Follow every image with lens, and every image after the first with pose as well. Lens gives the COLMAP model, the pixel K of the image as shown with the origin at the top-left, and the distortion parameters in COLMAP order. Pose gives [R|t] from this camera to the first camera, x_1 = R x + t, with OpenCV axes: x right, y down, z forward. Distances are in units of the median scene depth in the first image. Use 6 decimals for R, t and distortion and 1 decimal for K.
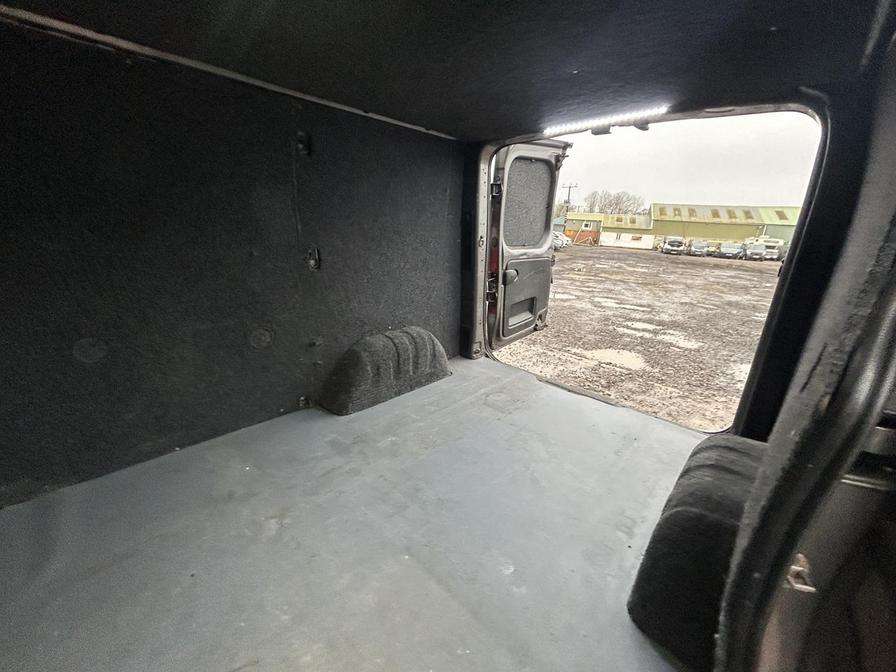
lens RADIAL K [[361.8, 0, 448.8], [0, 361.8, 338.9], [0, 0, 1]] dist [-0.001555, -0.000079]
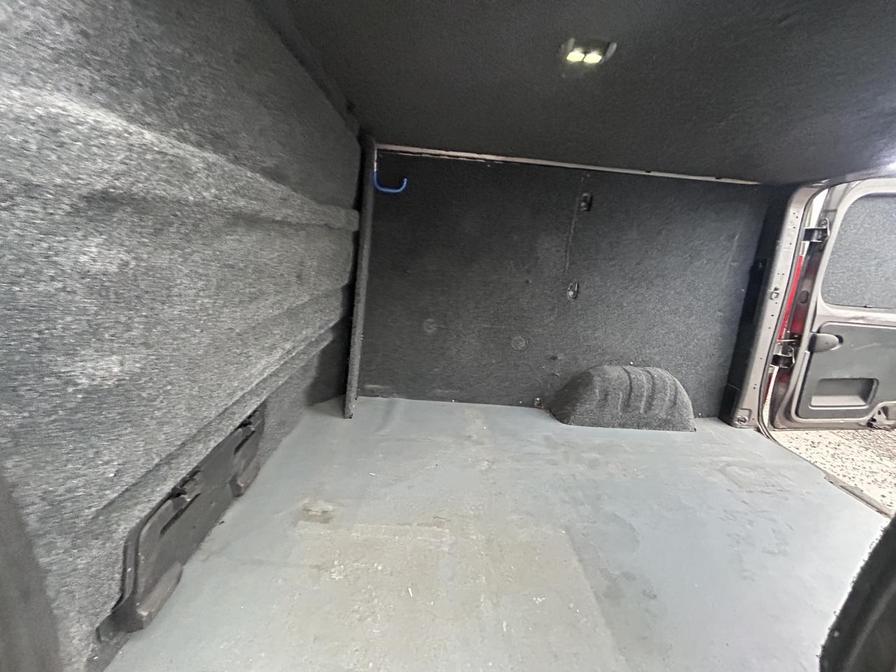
lens RADIAL K [[361.8, 0, 448.3], [0, 361.8, 338.4], [0, 0, 1]] dist [-0.001555, -0.000079]
pose [[0.712315, 0.188907, -0.675960, 0.147117], [-0.260537, 0.965452, -0.004739, 0.041433], [0.651712, 0.179488, 0.736923, -0.124229]]
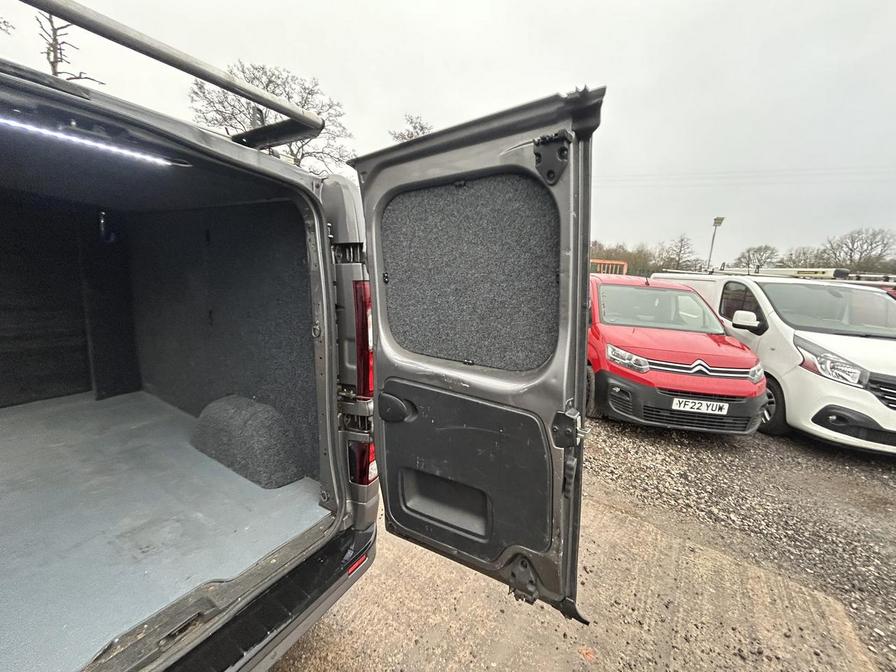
lens RADIAL K [[361.8, 0, 454.2], [0, 361.8, 336.7], [0, 0, 1]] dist [-0.001555, -0.000079]
pose [[0.213451, 0.130760, -0.968164, 0.847157], [-0.349455, 0.935654, 0.049325, -0.405398], [0.912316, 0.327801, 0.245411, 1.153471]]
